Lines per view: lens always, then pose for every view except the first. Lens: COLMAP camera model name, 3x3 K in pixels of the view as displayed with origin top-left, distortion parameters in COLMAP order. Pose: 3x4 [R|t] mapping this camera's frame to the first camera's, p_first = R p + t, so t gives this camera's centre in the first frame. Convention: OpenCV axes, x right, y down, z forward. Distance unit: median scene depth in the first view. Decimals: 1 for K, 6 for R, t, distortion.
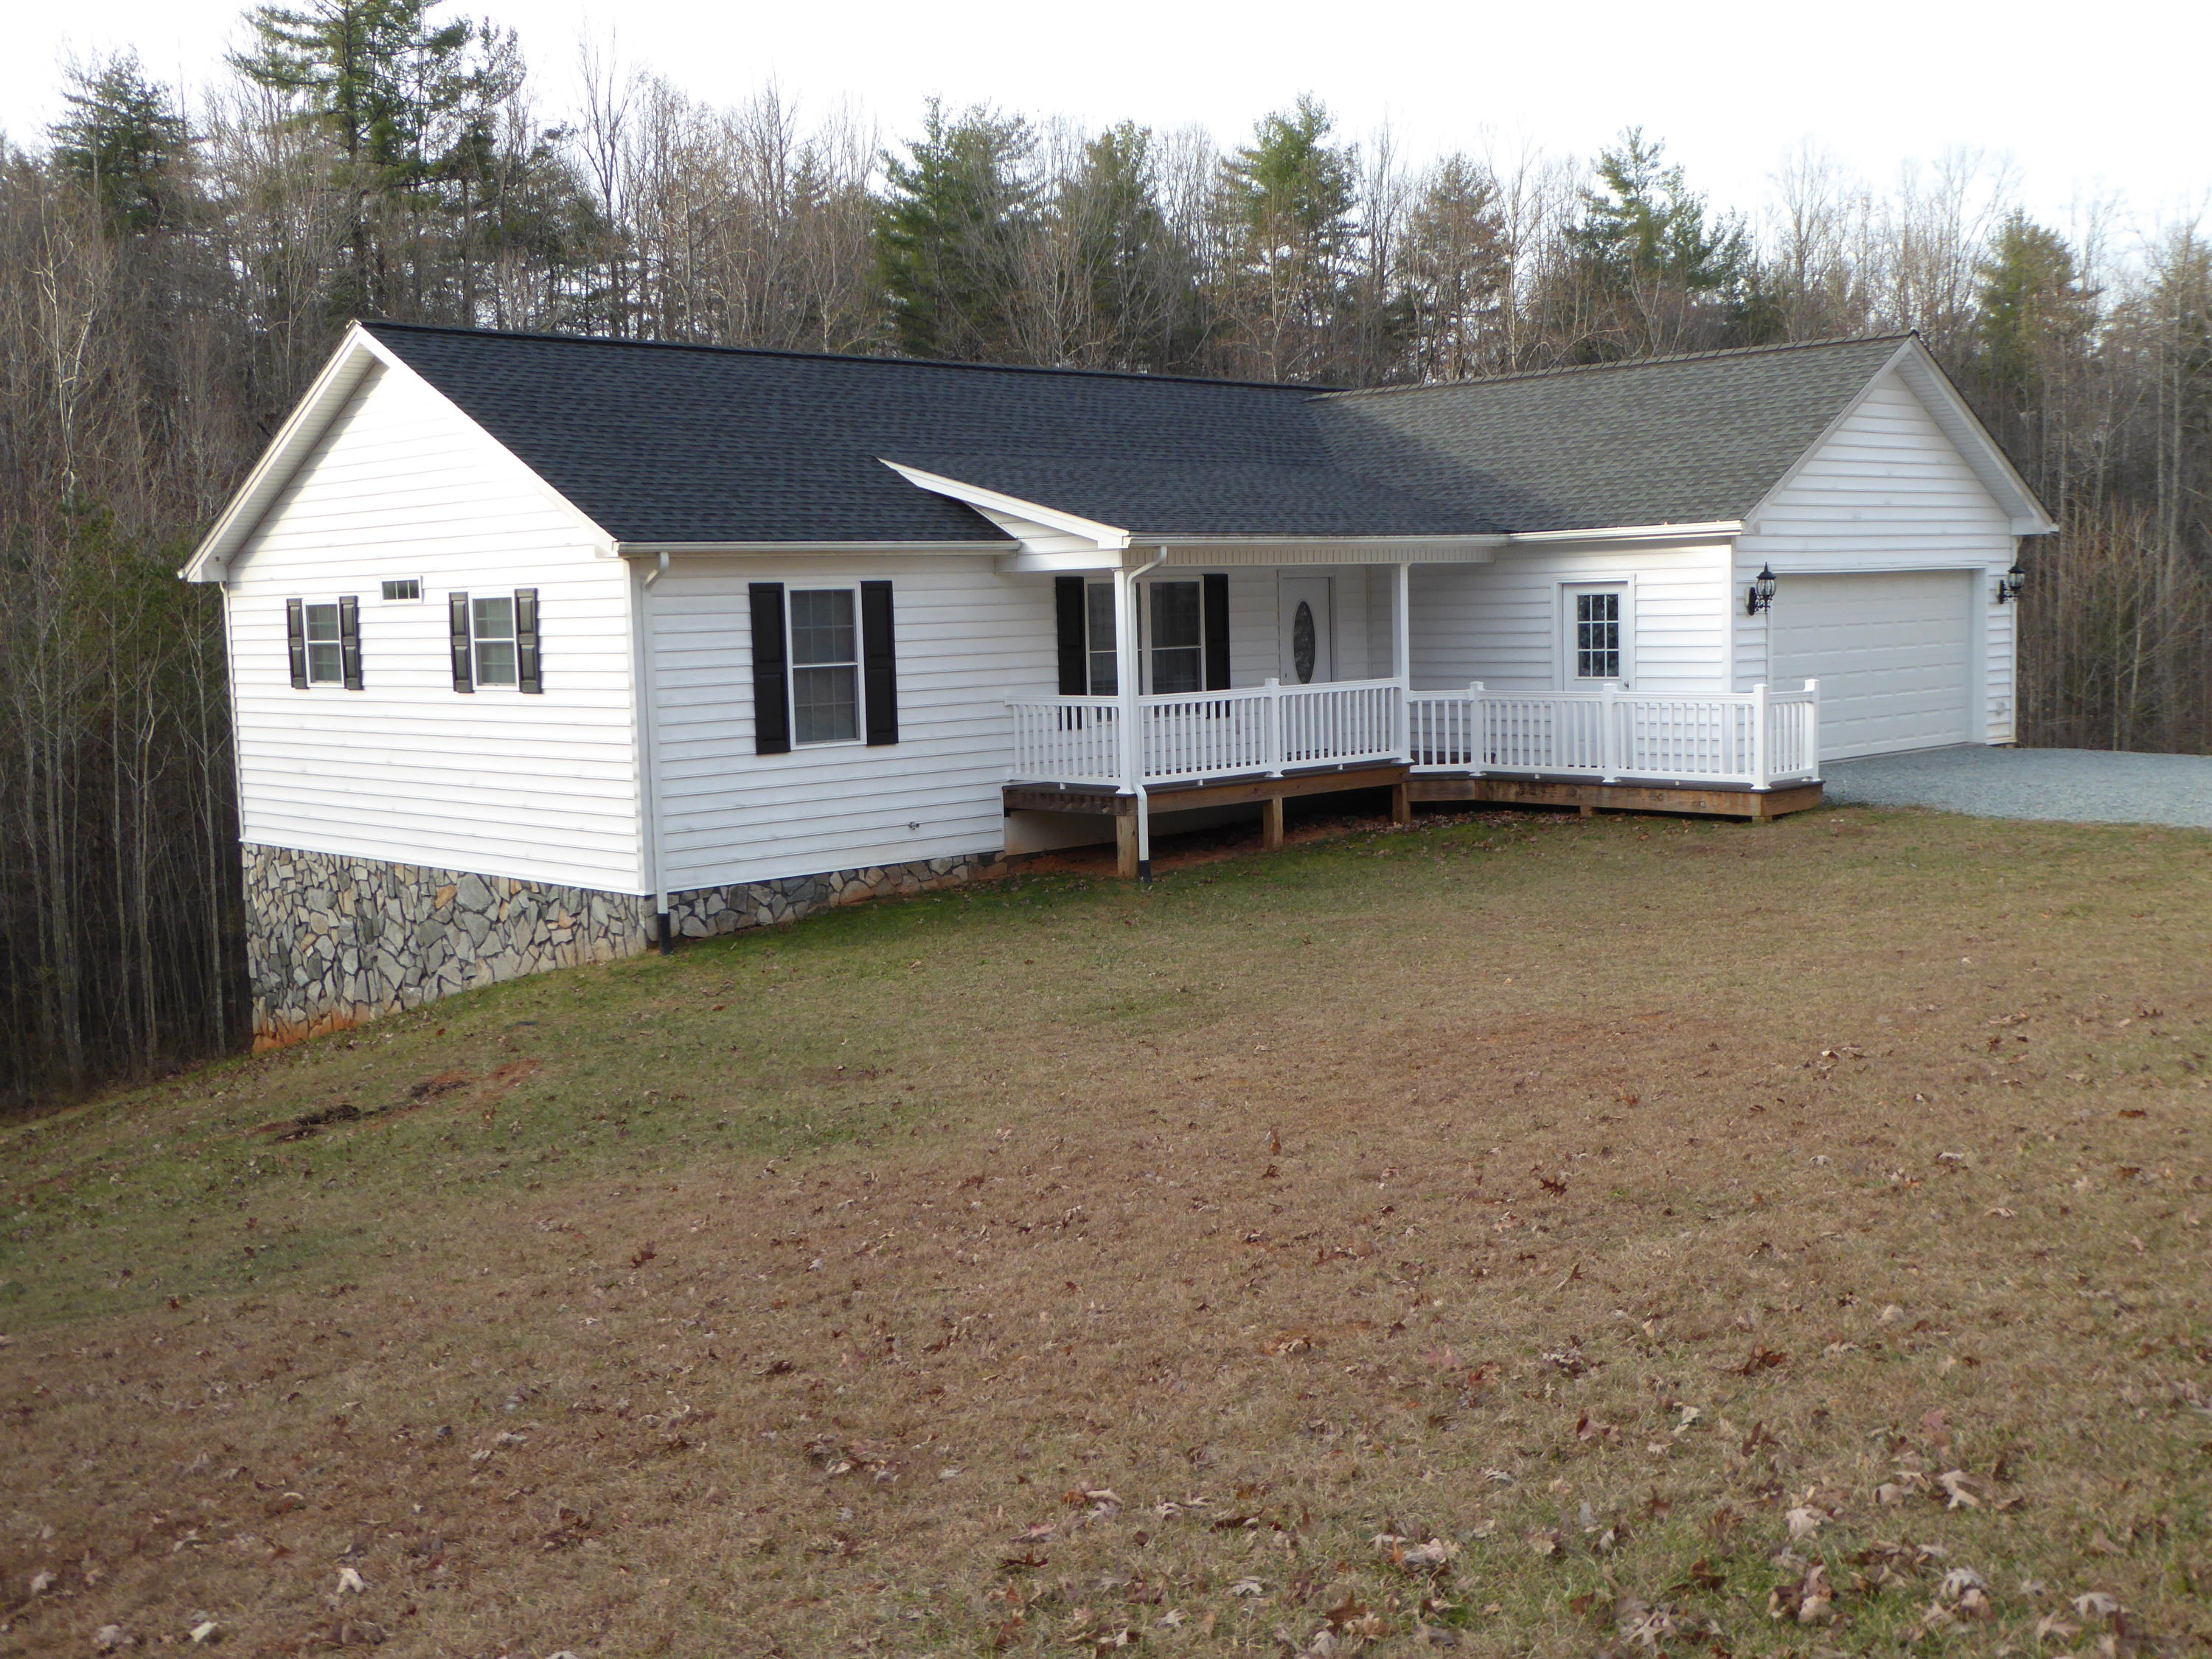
lens RADIAL K [[2326.6, 0, 1106.0], [0, 2326.6, 829.5], [0, 0, 1]] dist [0.067536, -0.025486]
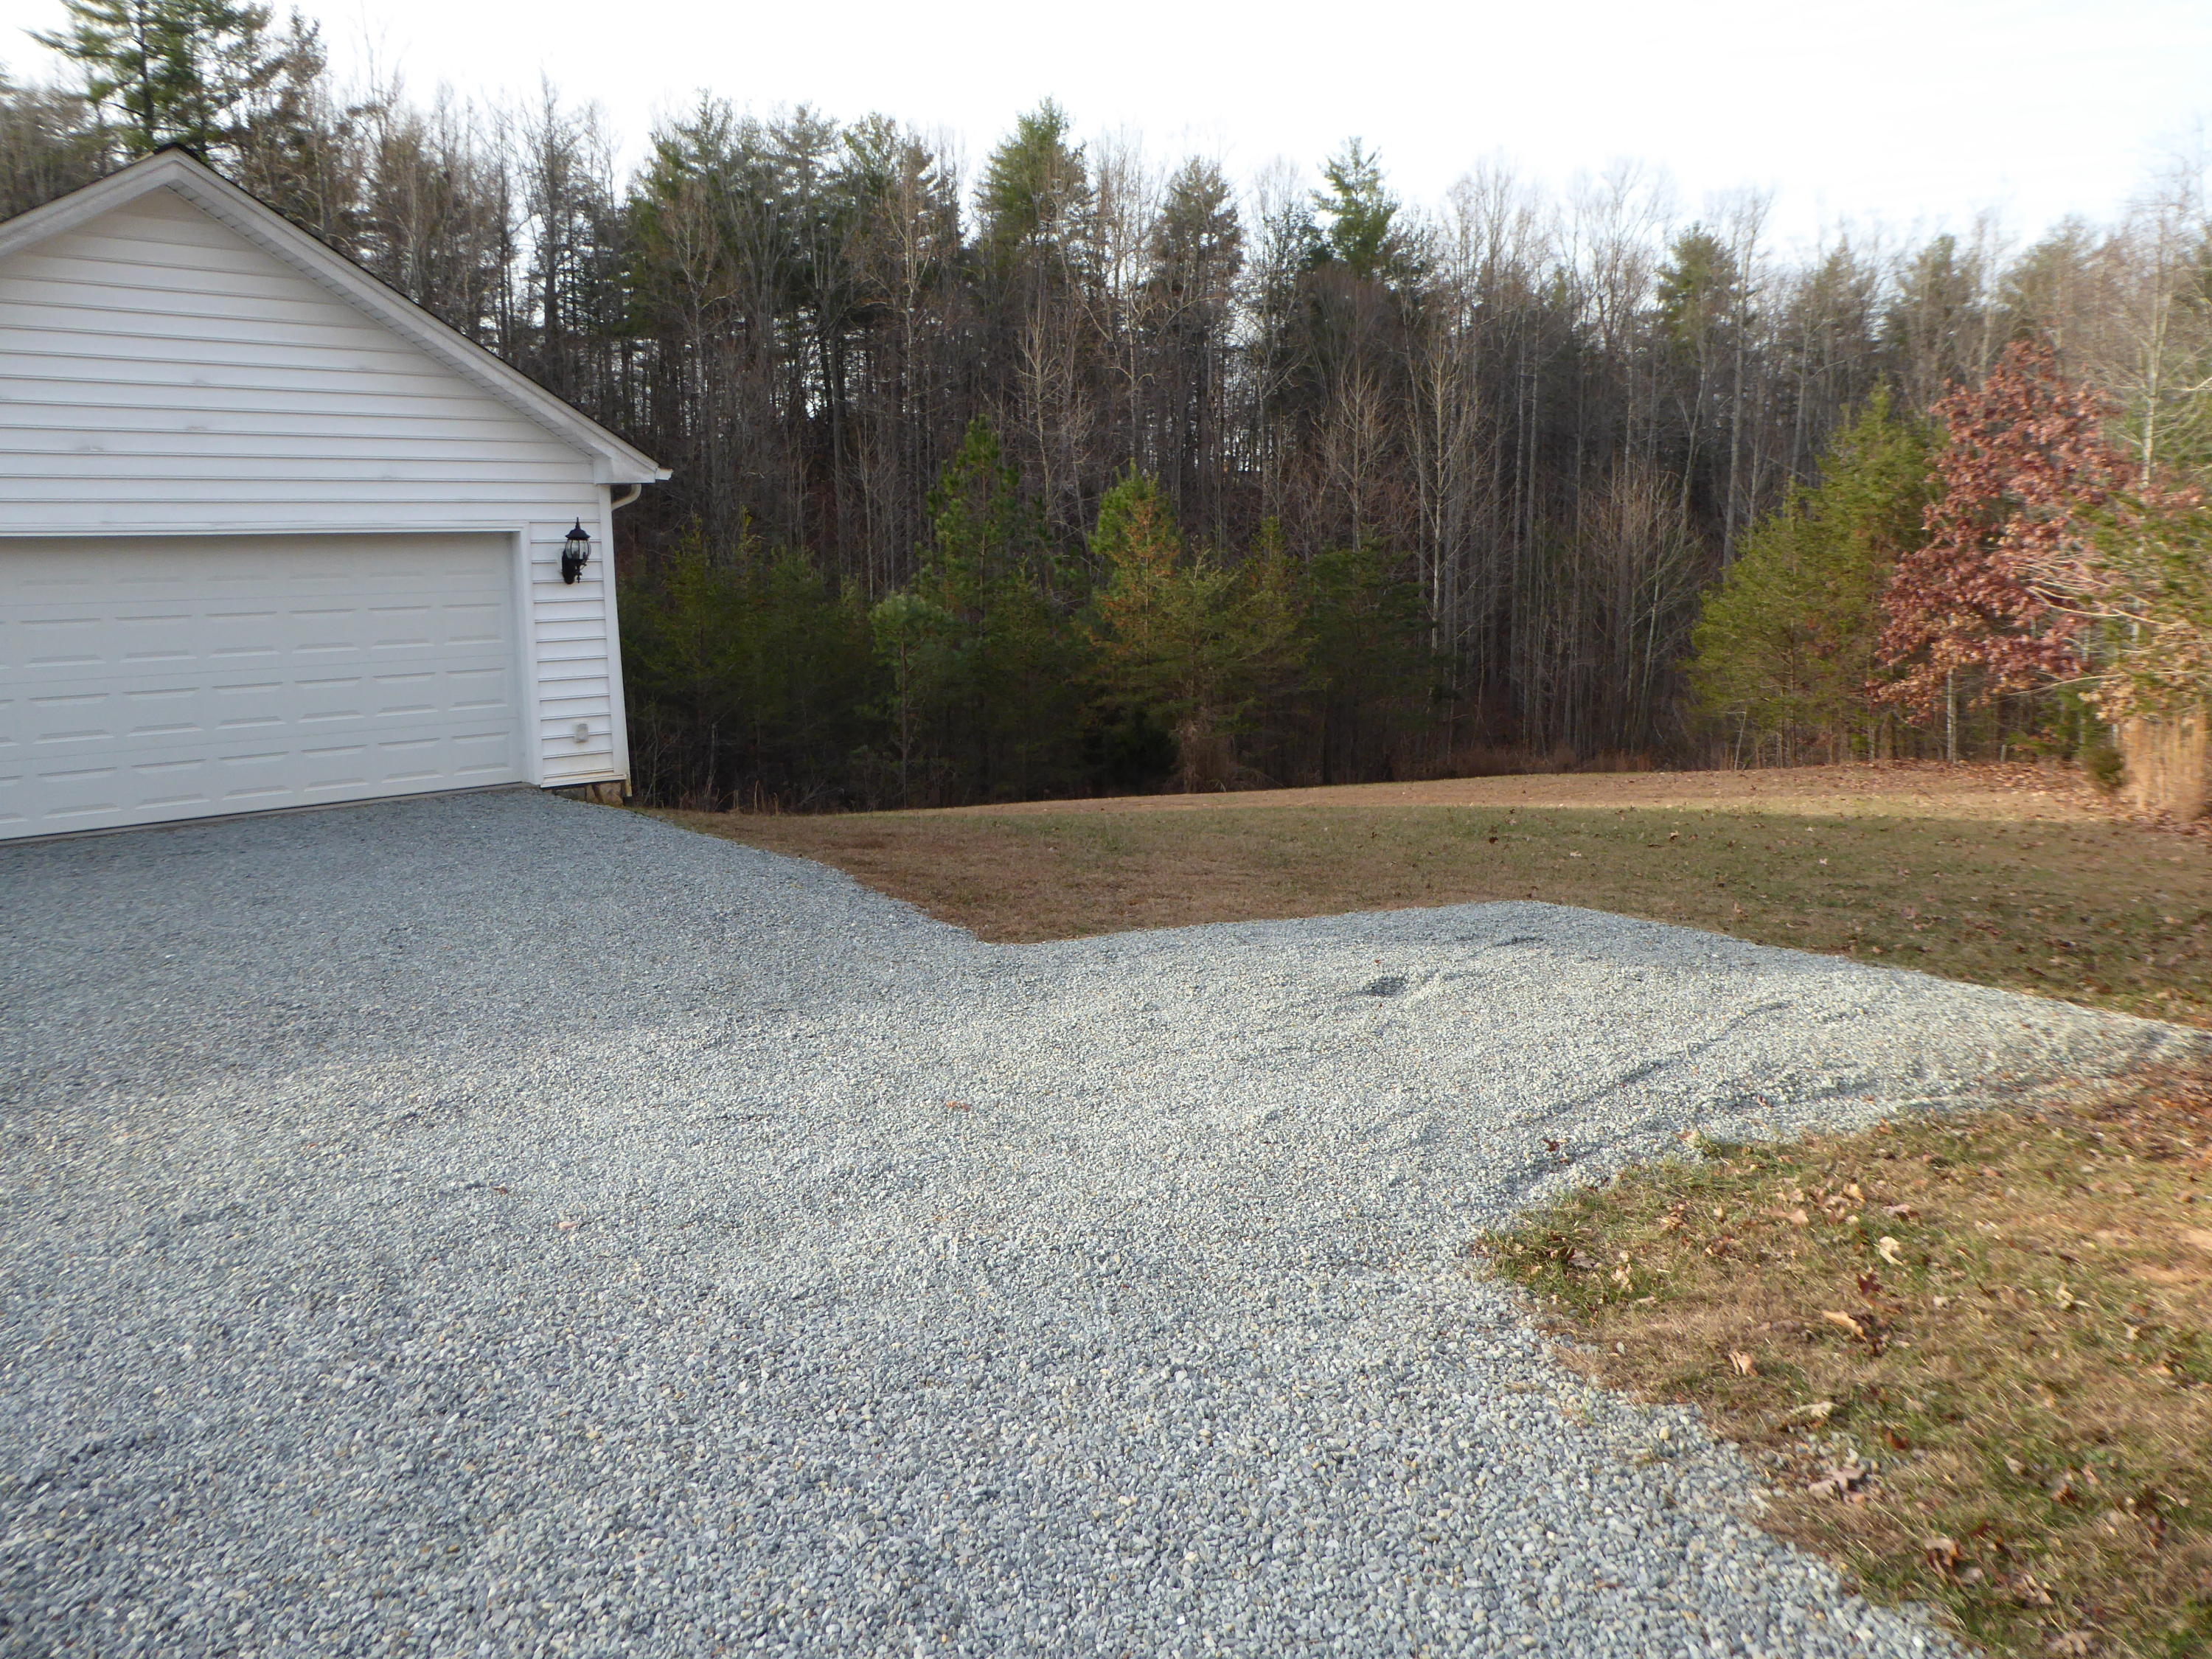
lens RADIAL K [[1689.0, 0, 1157.7], [0, 1689.0, 830.5], [0, 0, 1]] dist [0.023768, 0.002505]
pose [[0.999676, 0.009838, 0.023492, 0.630828], [-0.011748, 0.996513, 0.082605, -0.075889], [-0.022598, -0.082854, 0.996305, 0.559102]]
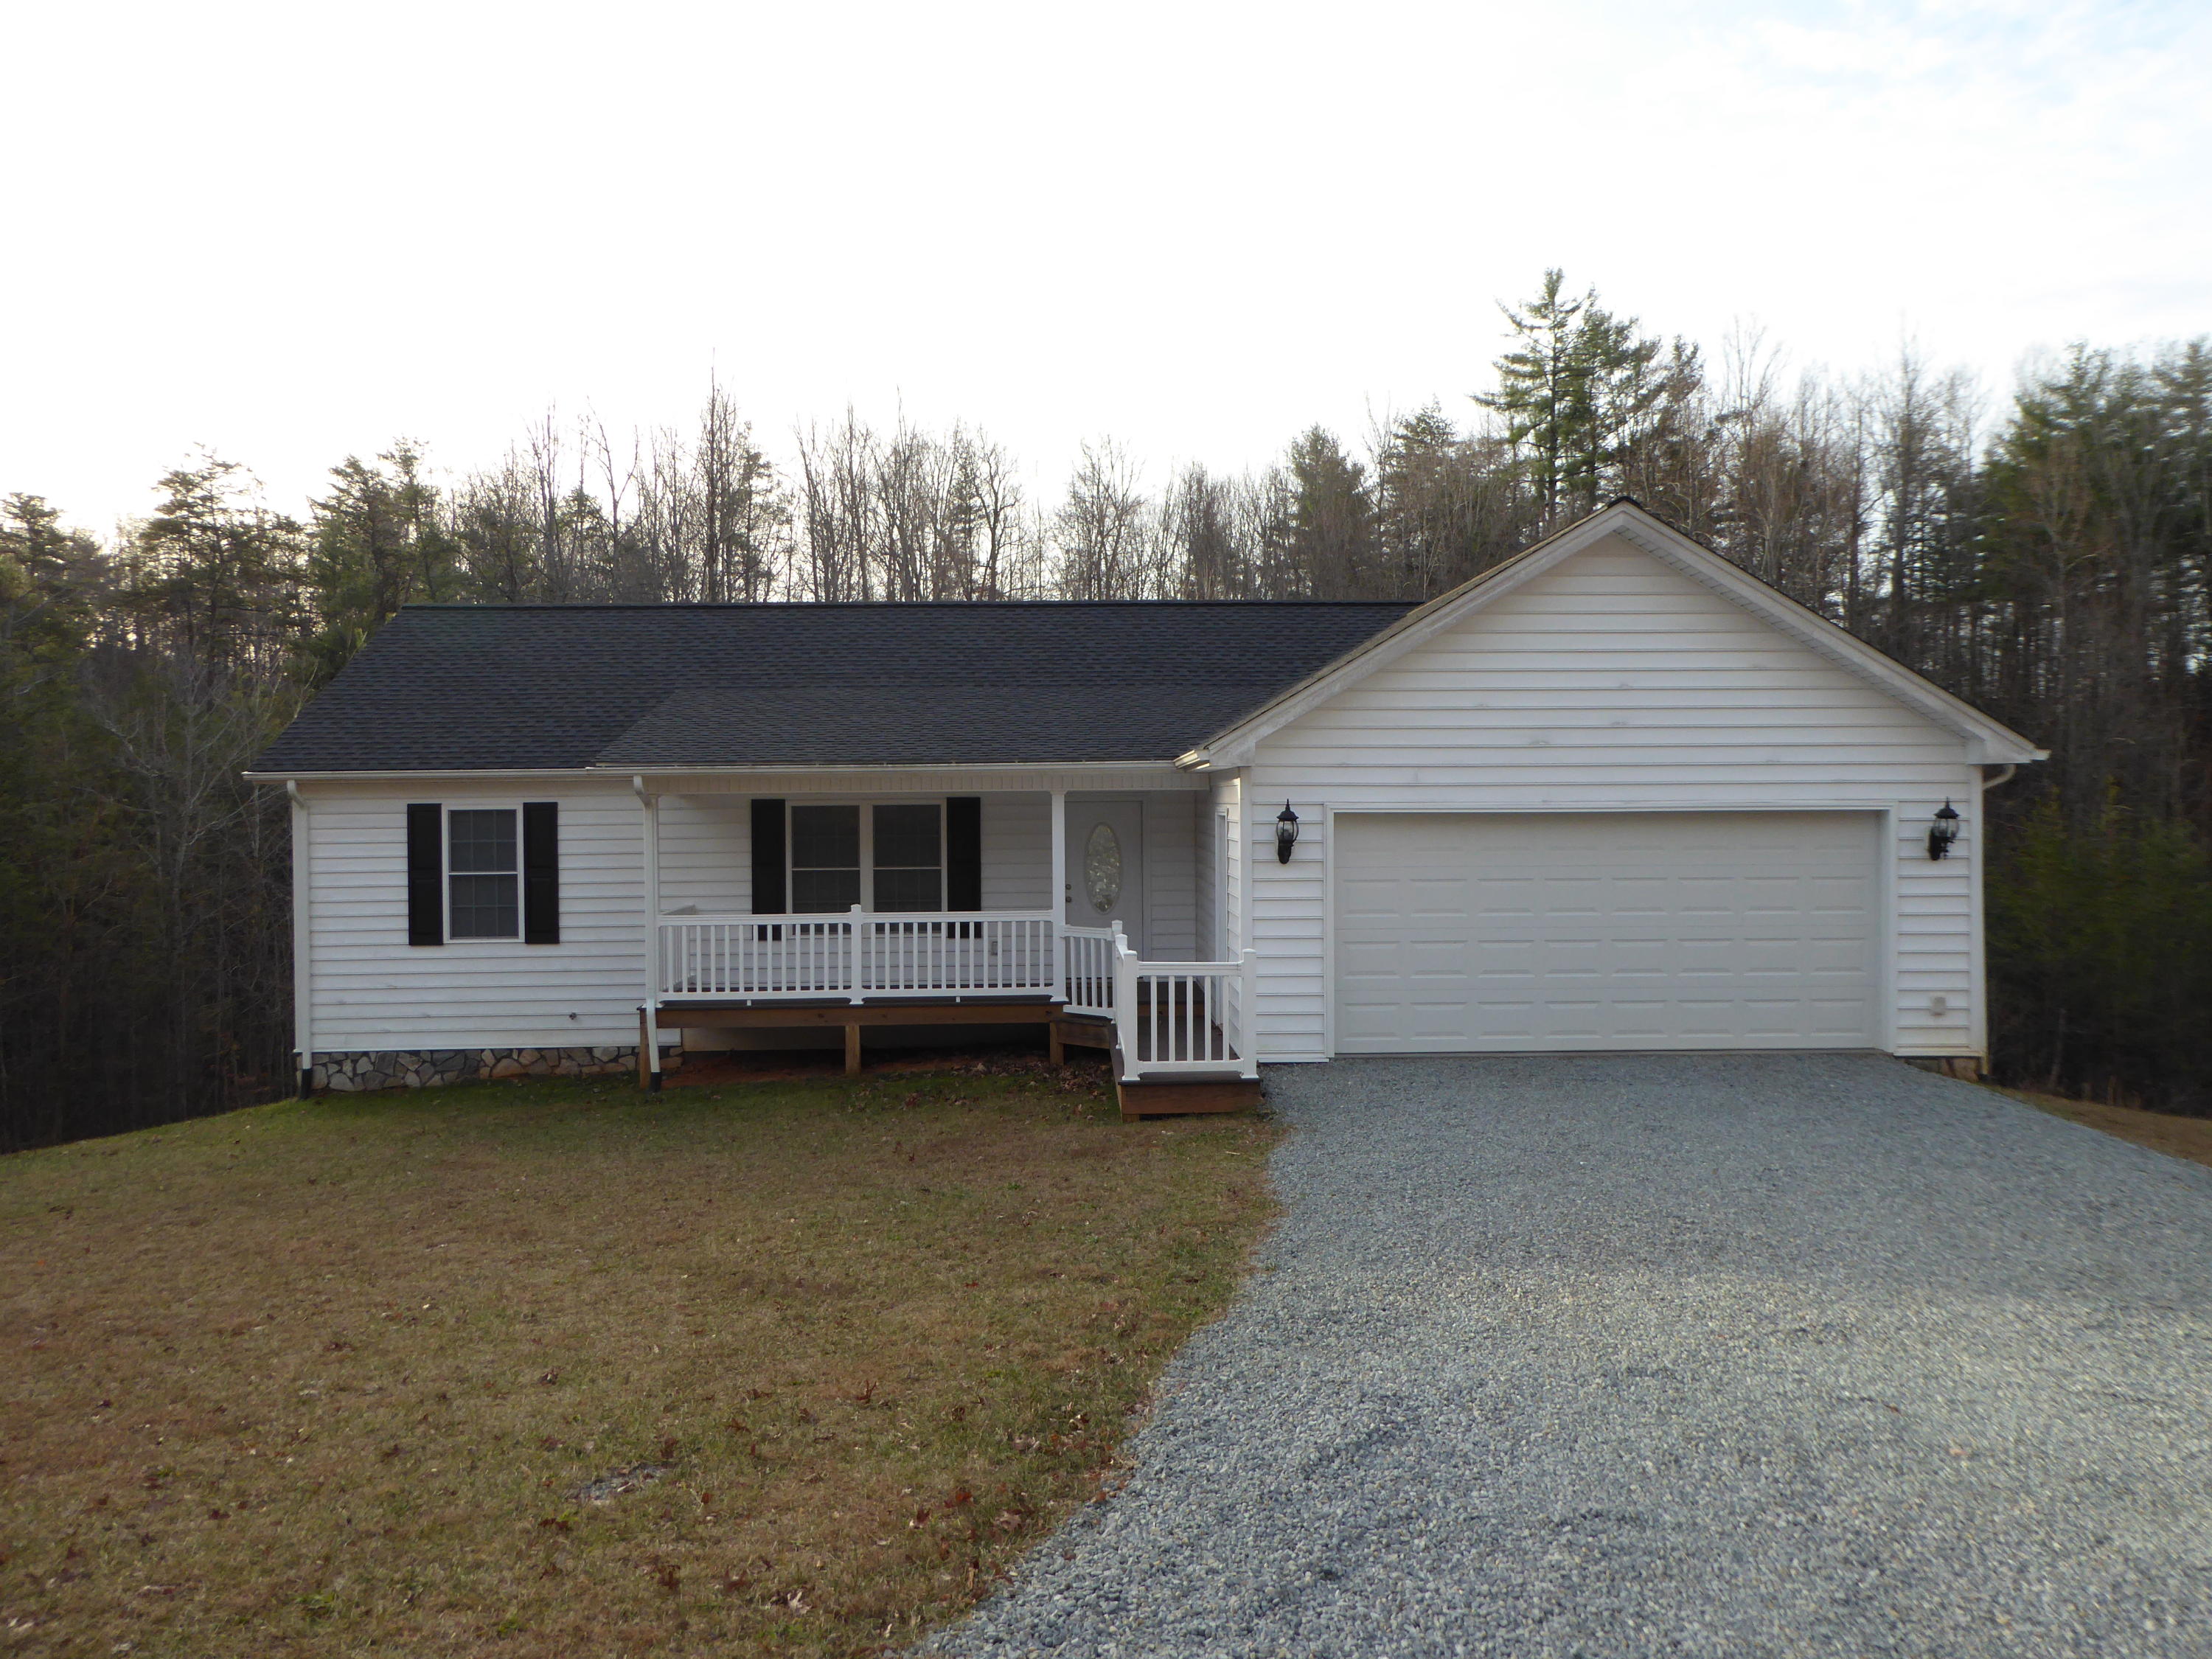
lens RADIAL K [[1736.6, 0, 1102.5], [0, 1736.6, 789.4], [0, 0, 1]] dist [-0.000961, -0.017004]
pose [[0.742459, 0.016473, -0.669689, 0.633418], [-0.075780, 0.995346, -0.059531, -0.076011], [0.665591, 0.094949, 0.740252, 0.497984]]
